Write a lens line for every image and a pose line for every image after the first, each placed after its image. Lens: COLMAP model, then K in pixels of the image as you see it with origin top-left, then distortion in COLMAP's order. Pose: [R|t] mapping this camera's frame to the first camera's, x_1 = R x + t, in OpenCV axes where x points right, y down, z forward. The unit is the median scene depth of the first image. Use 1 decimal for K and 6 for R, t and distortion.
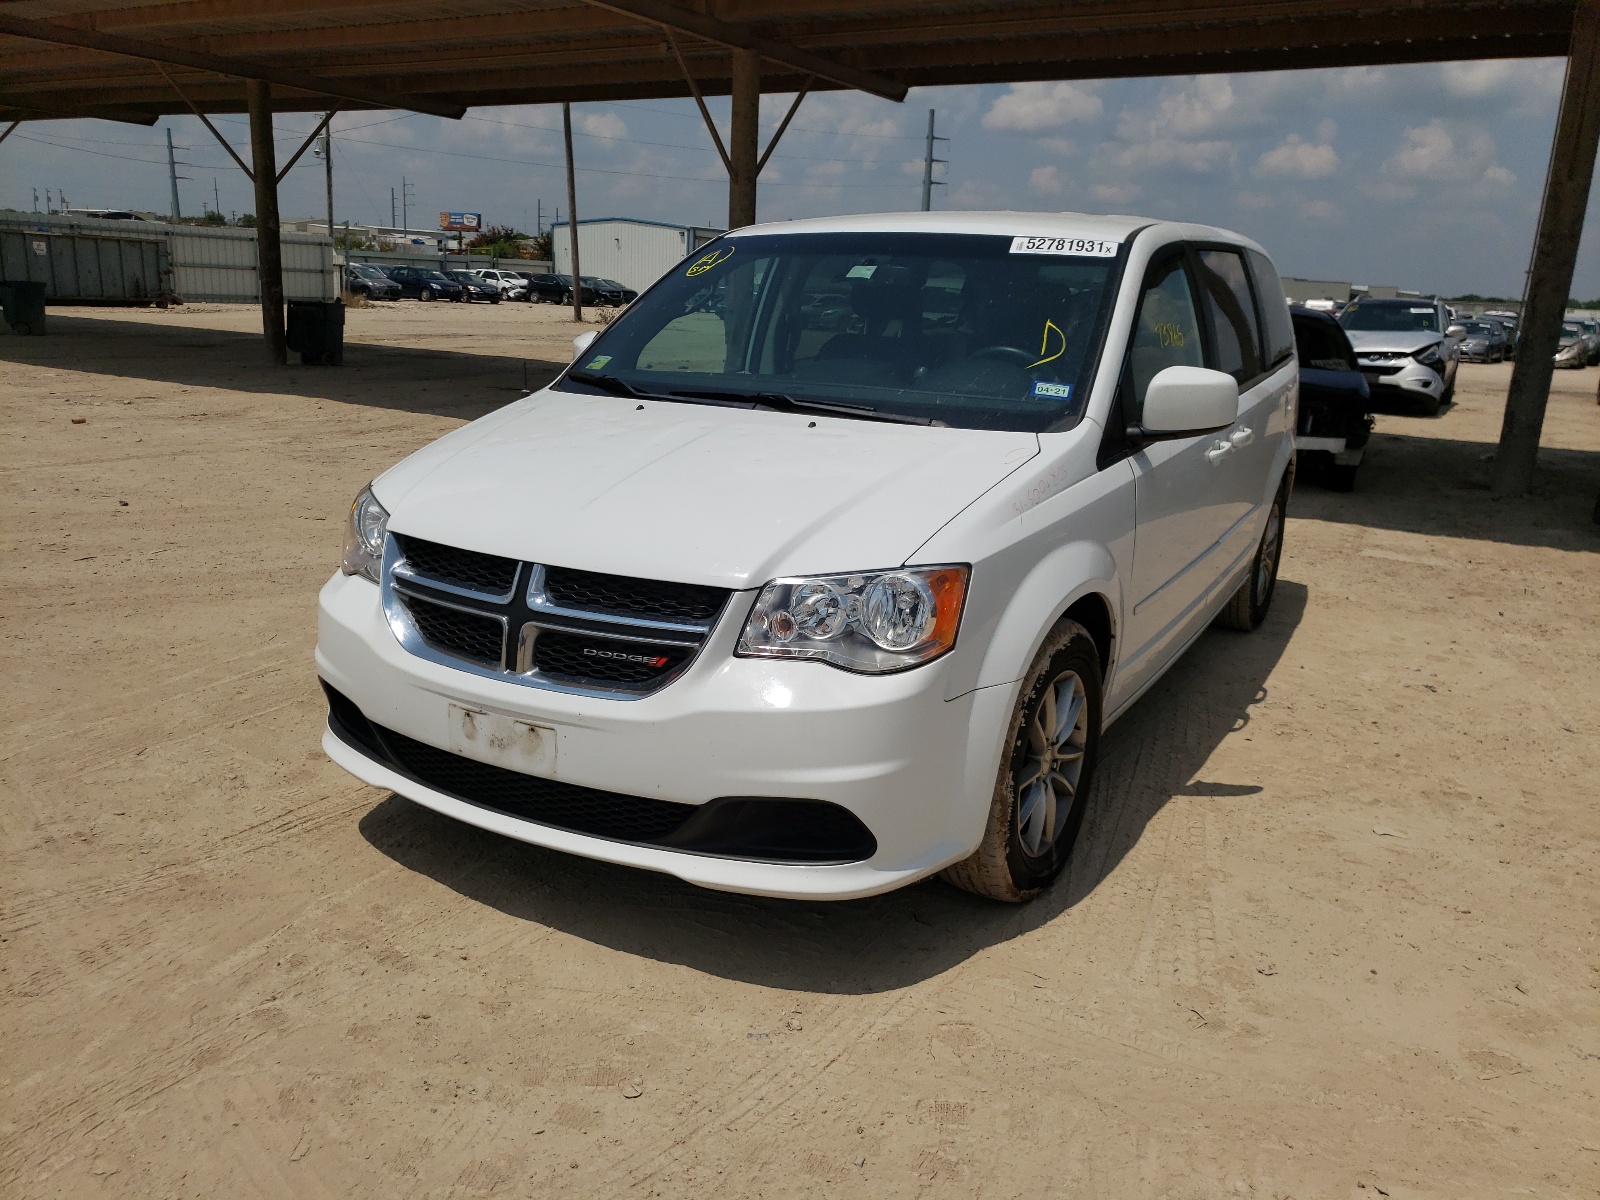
lens RADIAL K [[1270.4, 0, 800.6], [0, 1270.4, 623.2], [0, 0, 1]] dist [-0.012164, 0.035889]
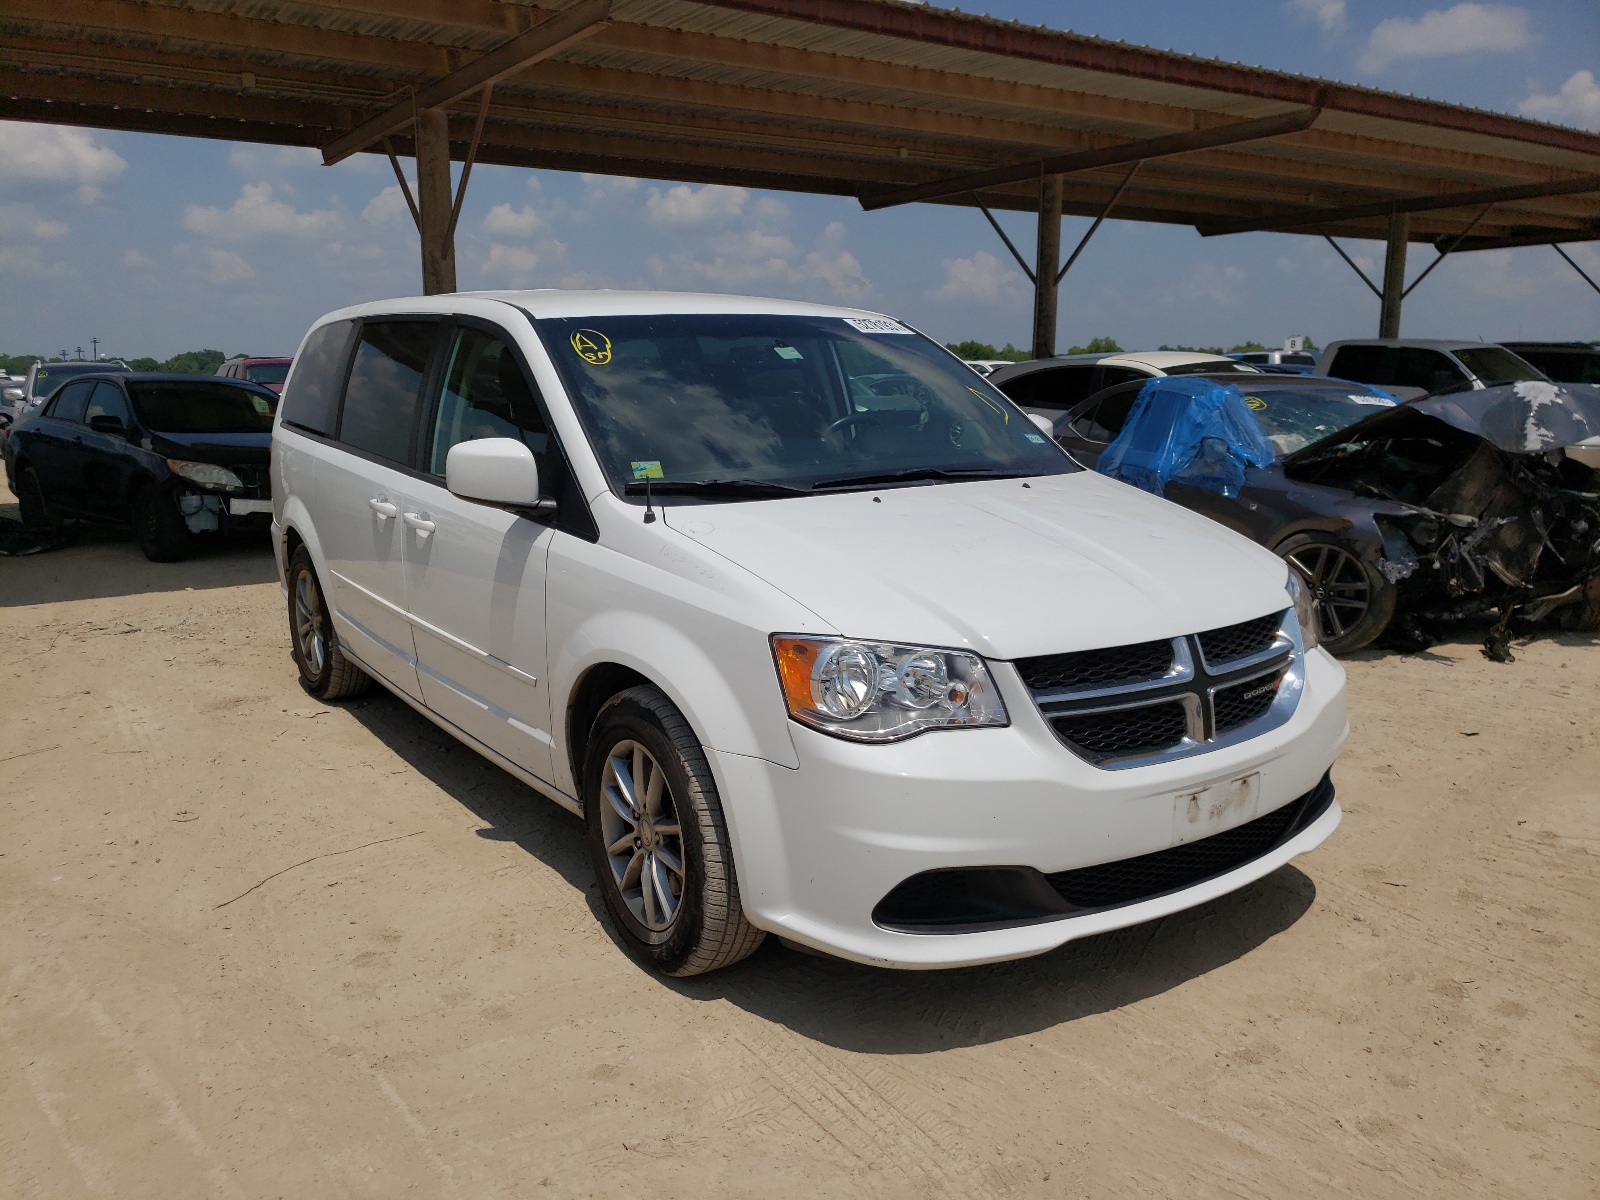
lens RADIAL K [[1270.4, 0, 796.8], [0, 1270.4, 556.9], [0, 0, 1]] dist [-0.012164, 0.035889]
pose [[0.441725, -0.172247, 0.880460, -0.715034], [0.249441, 0.966280, 0.063892, -0.146946], [-0.861776, 0.191400, 0.469795, 0.426456]]
